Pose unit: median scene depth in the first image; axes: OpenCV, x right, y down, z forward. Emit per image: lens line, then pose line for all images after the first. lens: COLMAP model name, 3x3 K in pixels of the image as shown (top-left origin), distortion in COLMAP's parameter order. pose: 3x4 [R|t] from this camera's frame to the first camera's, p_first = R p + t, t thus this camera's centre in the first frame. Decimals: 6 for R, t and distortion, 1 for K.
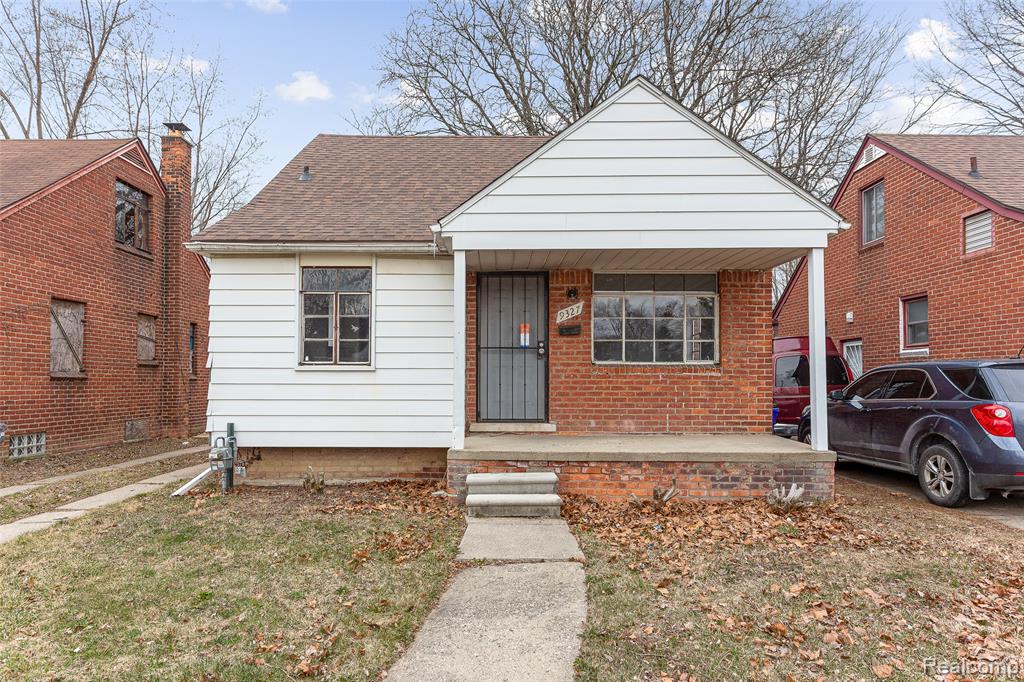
lens RADIAL K [[630.1, 0, 508.9], [0, 630.1, 378.3], [0, 0, 1]] dist [0.005620, 0.006114]
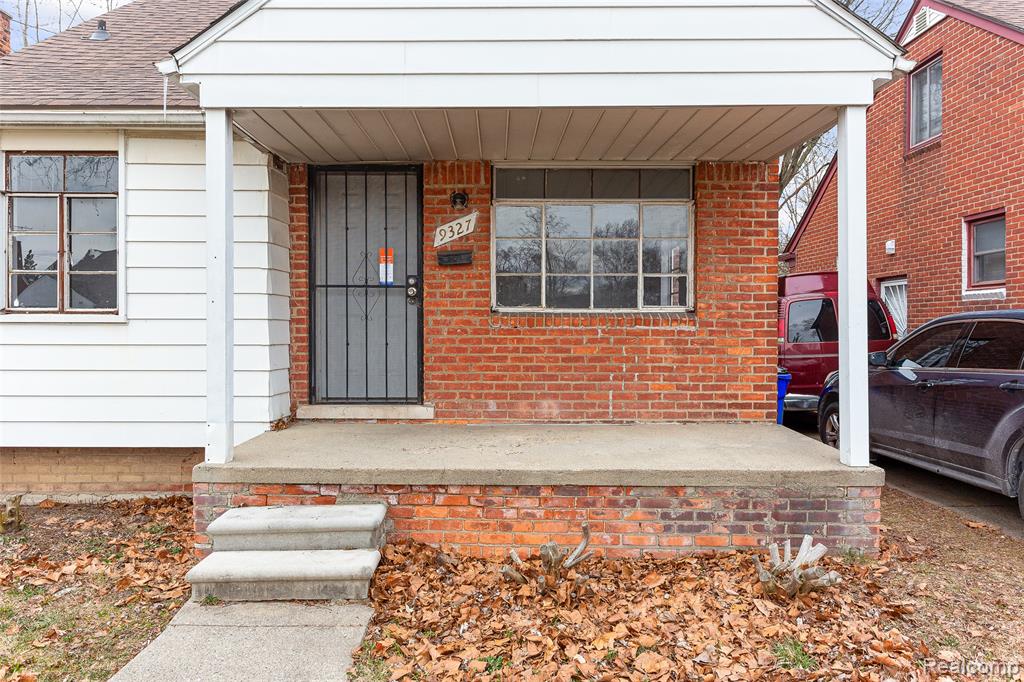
lens RADIAL K [[681.0, 0, 507.8], [0, 681.0, 339.5], [0, 0, 1]] dist [0.024062, -0.017532]
pose [[1.000000, 0.000145, -0.000009, 0.151895], [-0.000145, 0.999750, 0.022362, -0.010396], [0.000012, -0.022362, 0.999750, 0.325459]]
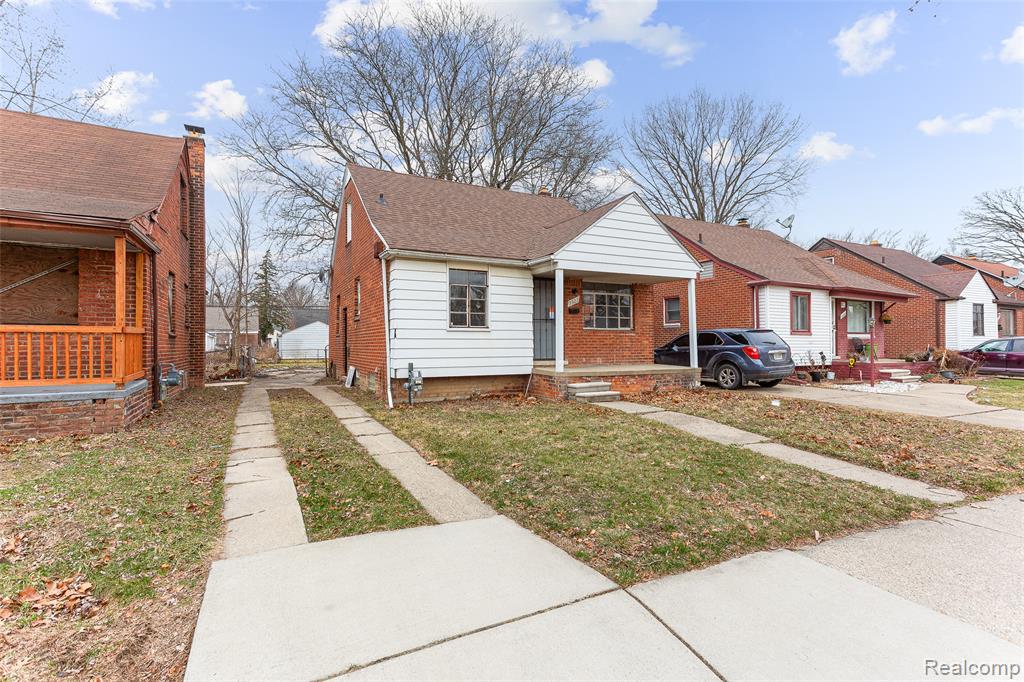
lens RADIAL K [[487.9, 0, 517.6], [0, 487.9, 342.3], [0, 0, 1]] dist [0.032436, 0.002719]
pose [[0.885246, -0.001974, 0.465119, -0.749645], [0.002515, 0.999997, -0.000542, 0.018871], [-0.465117, 0.001650, 0.885248, -0.222949]]
